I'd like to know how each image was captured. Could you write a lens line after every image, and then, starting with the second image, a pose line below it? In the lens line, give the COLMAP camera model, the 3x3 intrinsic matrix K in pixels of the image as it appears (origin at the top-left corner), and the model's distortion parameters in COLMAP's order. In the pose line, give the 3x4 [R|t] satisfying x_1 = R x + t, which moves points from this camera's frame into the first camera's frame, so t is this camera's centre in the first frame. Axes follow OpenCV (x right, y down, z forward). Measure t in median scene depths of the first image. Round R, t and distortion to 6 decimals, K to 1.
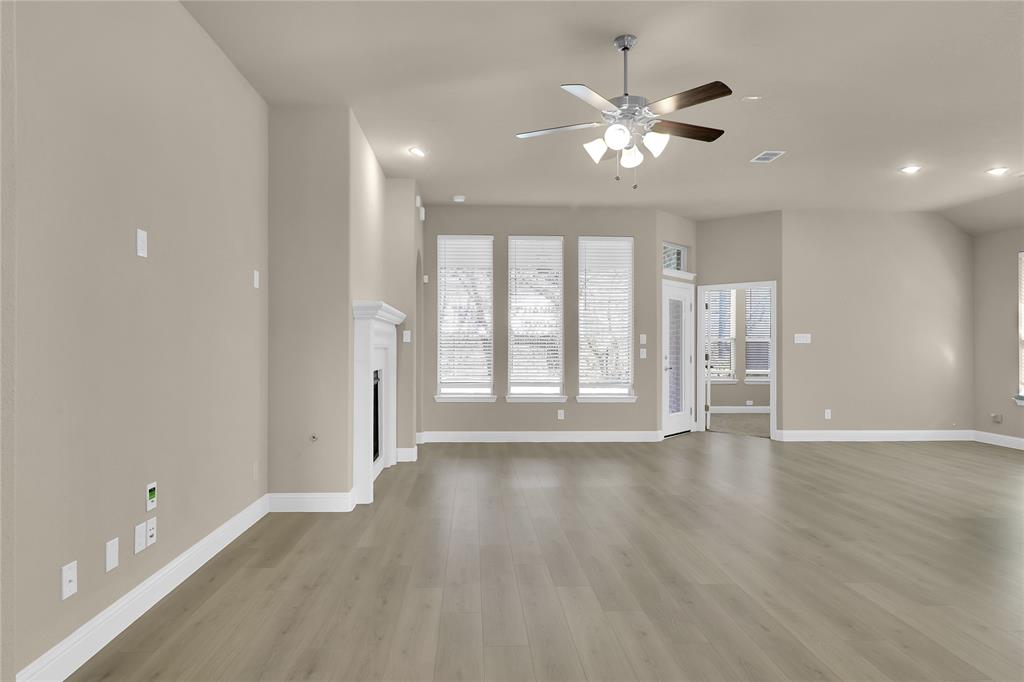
lens RADIAL K [[580.6, 0, 493.2], [0, 580.6, 337.8], [0, 0, 1]] dist [0.010874, -0.013441]
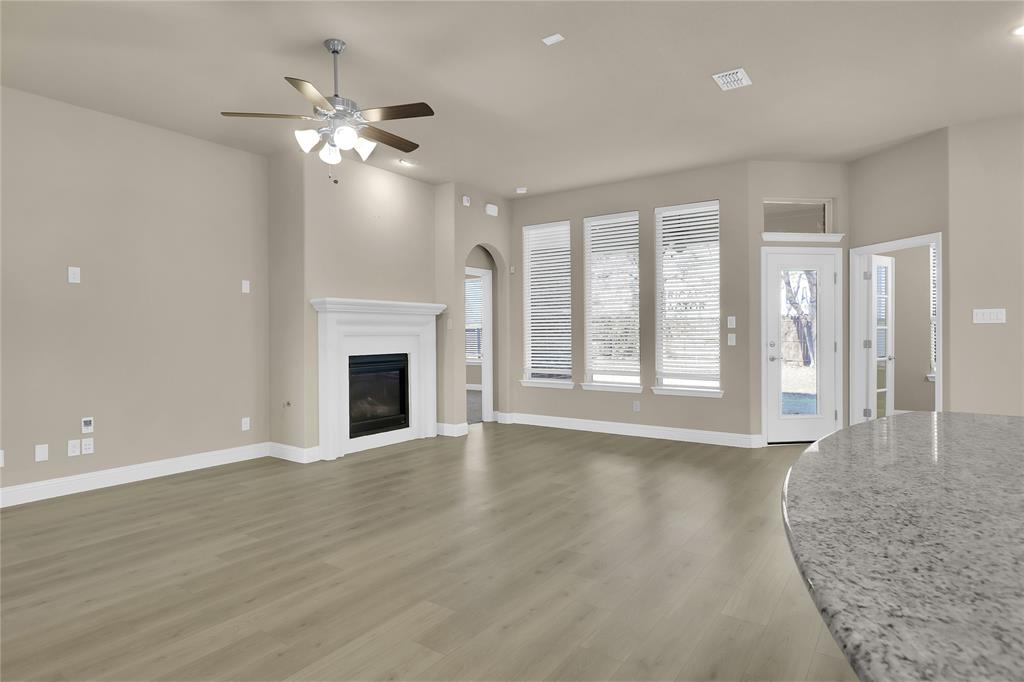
lens RADIAL K [[567.3, 0, 498.0], [0, 567.3, 333.1], [0, 0, 1]] dist [0.002545, -0.012738]
pose [[0.792617, -0.009005, -0.609653, 0.483046], [0.017542, 0.999814, 0.008040, 0.005505], [0.609467, -0.017067, 0.792628, 0.156823]]
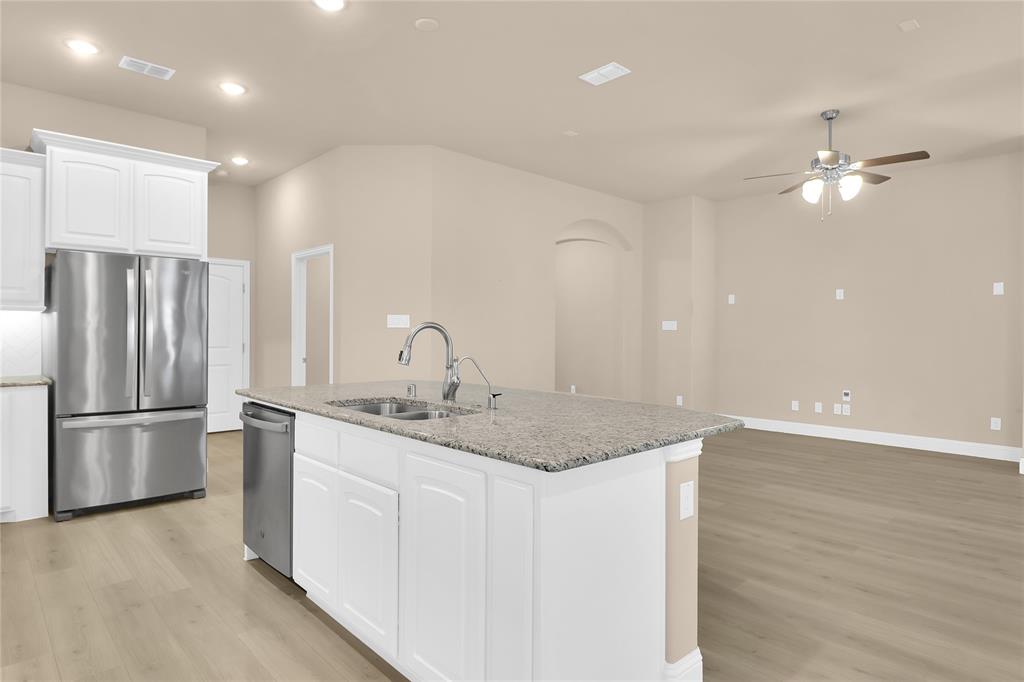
lens RADIAL K [[567.3, 0, 498.0], [0, 567.3, 333.1], [0, 0, 1]] dist [0.002545, -0.012738]
pose [[-0.754286, -0.006435, -0.656515, 0.756217], [-0.000589, 0.999958, -0.009125, 0.011020], [0.656546, -0.006496, -0.754258, 0.663574]]
